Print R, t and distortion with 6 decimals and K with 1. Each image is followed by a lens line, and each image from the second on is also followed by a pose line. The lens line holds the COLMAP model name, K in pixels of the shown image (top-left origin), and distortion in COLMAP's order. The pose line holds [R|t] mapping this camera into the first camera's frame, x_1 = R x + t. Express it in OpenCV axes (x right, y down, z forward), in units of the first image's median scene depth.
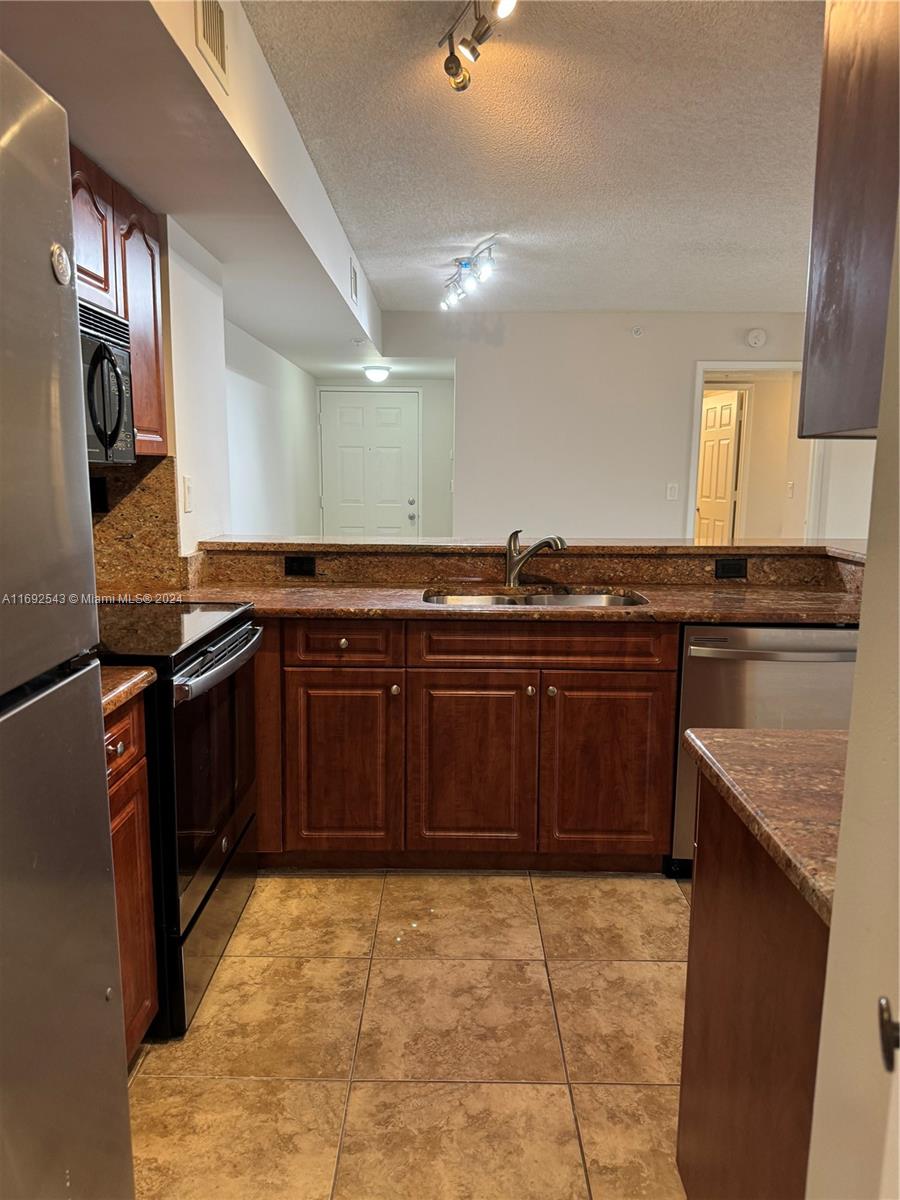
lens RADIAL K [[853.8, 0, 450.2], [0, 853.8, 607.4], [0, 0, 1]] dist [0.122585, -0.220056]
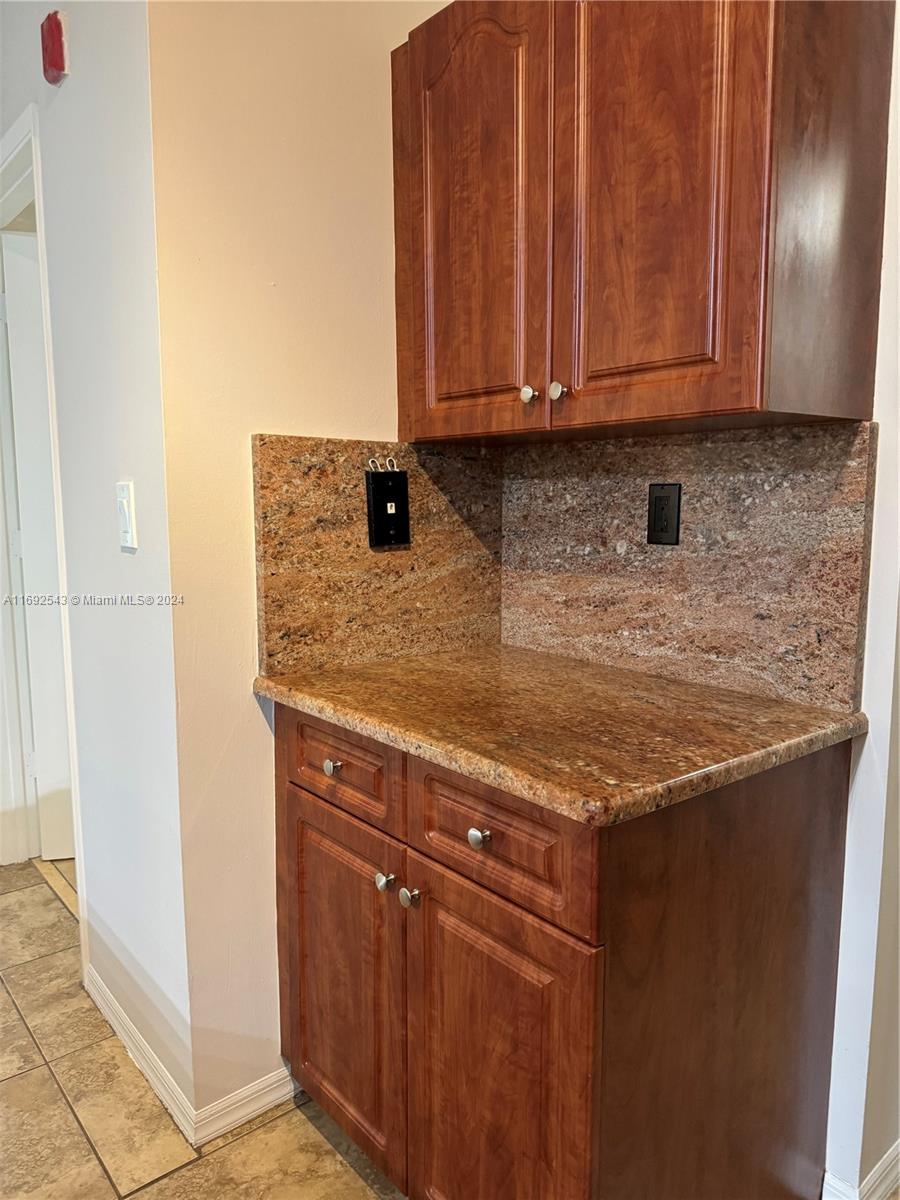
lens RADIAL K [[853.8, 0, 450.2], [0, 853.8, 607.4], [0, 0, 1]] dist [0.122585, -0.220056]
pose [[-0.641518, -0.114847, 0.758462, -0.091457], [0.115541, 0.962984, 0.243542, -0.113968], [-0.758357, 0.243870, -0.604502, 0.873949]]
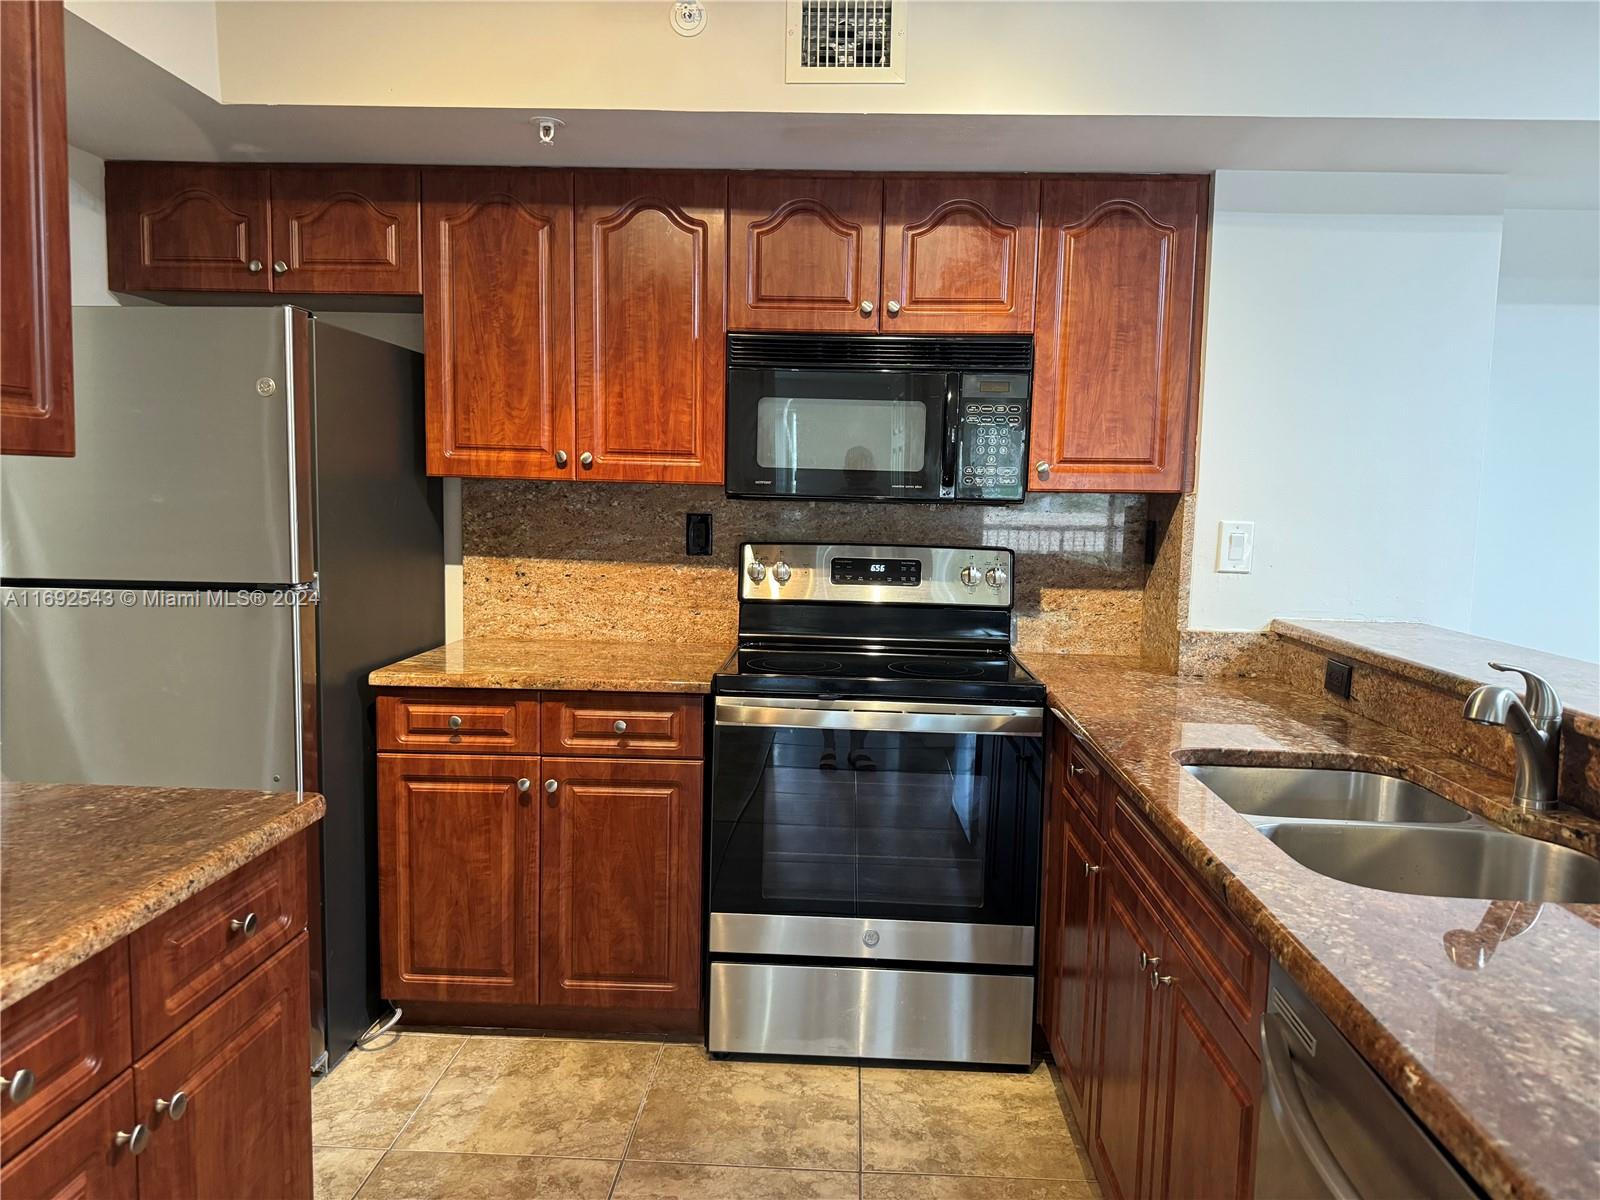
lens RADIAL K [[1126.5, 0, 800.0], [0, 1126.5, 600.0], [0, 0, 1]] dist [0.160732, -0.334463]
pose [[-0.044234, 0.083611, -0.995516, 0.804978], [-0.182855, 0.978980, 0.090347, -0.137229], [0.982144, 0.186032, -0.028016, 0.864538]]
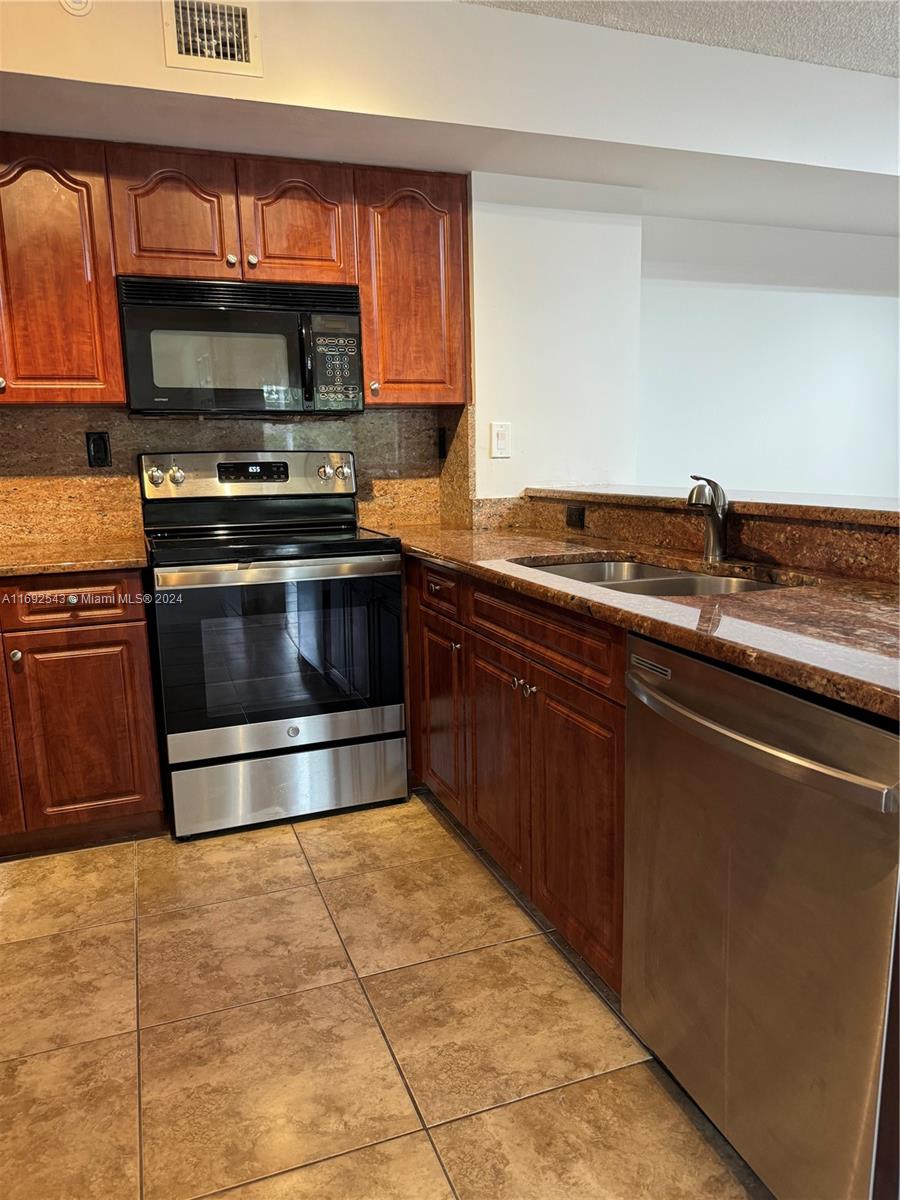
lens RADIAL K [[853.8, 0, 450.2], [0, 853.8, 607.4], [0, 0, 1]] dist [0.122585, -0.220056]
pose [[0.346615, 0.150875, -0.925794, 0.840948], [-0.125704, 0.985548, 0.113550, -0.052126], [0.929546, 0.077017, 0.360572, 0.732761]]
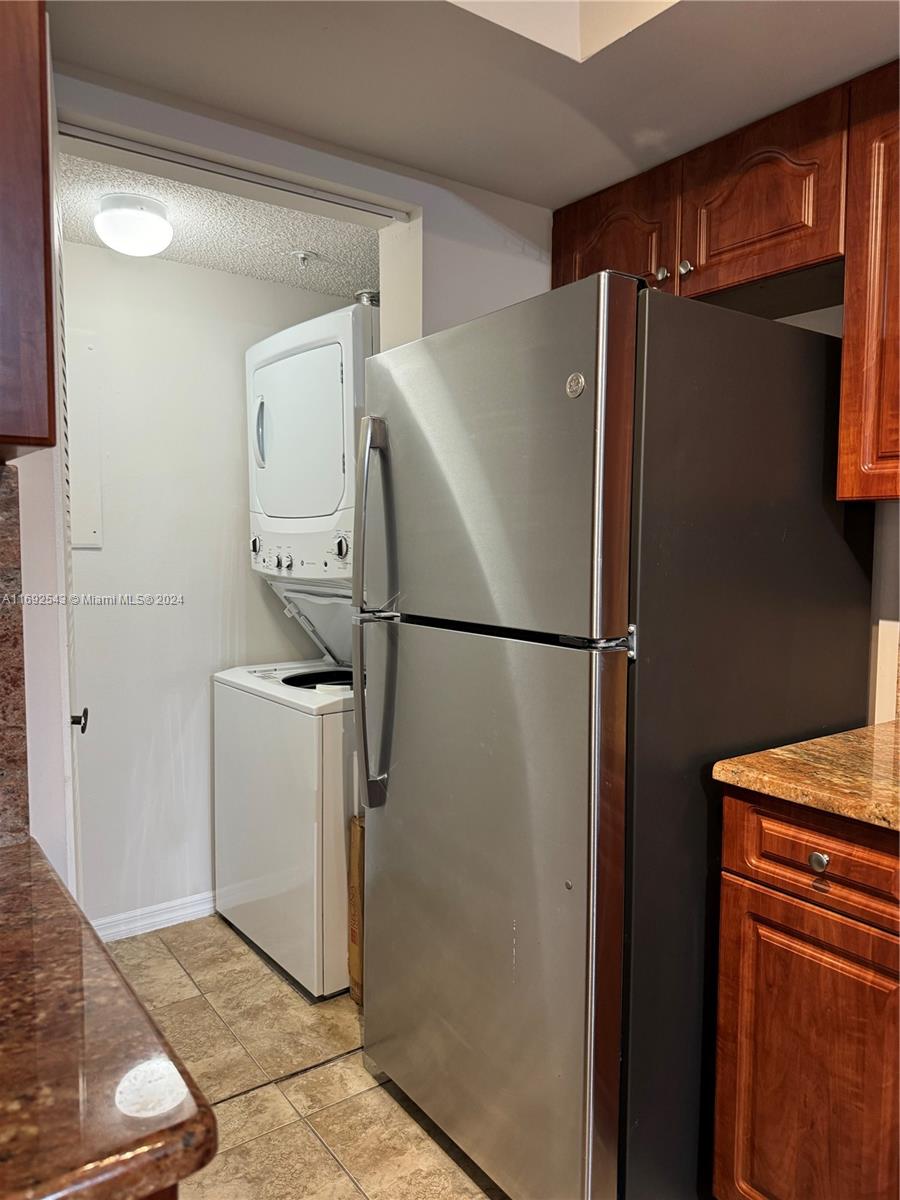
lens RADIAL K [[849.3, 0, 462.4], [0, 849.3, 601.2], [0, 0, 1]] dist [-0.003185, -0.002563]
pose [[-0.802310, 0.027435, -0.596276, 0.241625], [-0.112497, 0.974092, 0.196187, -0.104783], [0.586210, 0.224482, -0.778438, 0.781242]]
